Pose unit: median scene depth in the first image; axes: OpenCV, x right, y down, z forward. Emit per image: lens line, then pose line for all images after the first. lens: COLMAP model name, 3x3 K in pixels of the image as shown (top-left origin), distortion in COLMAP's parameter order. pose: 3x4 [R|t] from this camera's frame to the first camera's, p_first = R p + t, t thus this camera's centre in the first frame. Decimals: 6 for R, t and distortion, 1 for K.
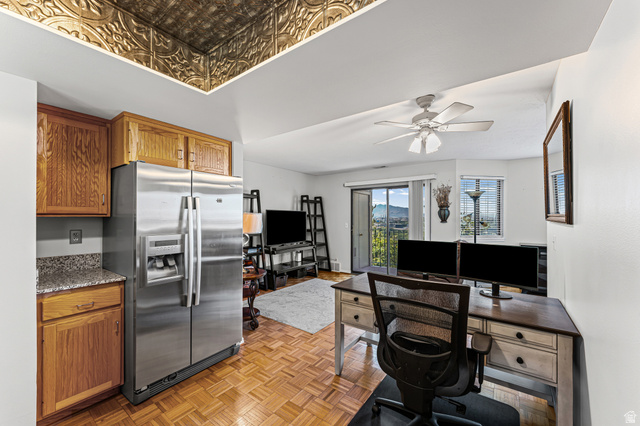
lens RADIAL K [[254.9, 0, 318.8], [0, 254.9, 215.0], [0, 0, 1]] dist [0.000537, 0.000072]
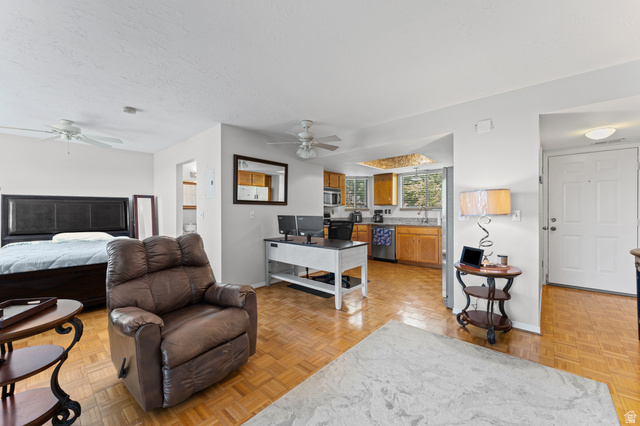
lens RADIAL K [[256.3, 0, 320.0], [0, 256.3, 213.0], [0, 0, 1]] dist [0.000442, 0.000044]
pose [[-0.996514, 0.000682, 0.083426, 0.110656], [0.001148, 0.999984, 0.005534, 0.038503], [-0.083421, 0.005611, -0.996499, 1.311217]]
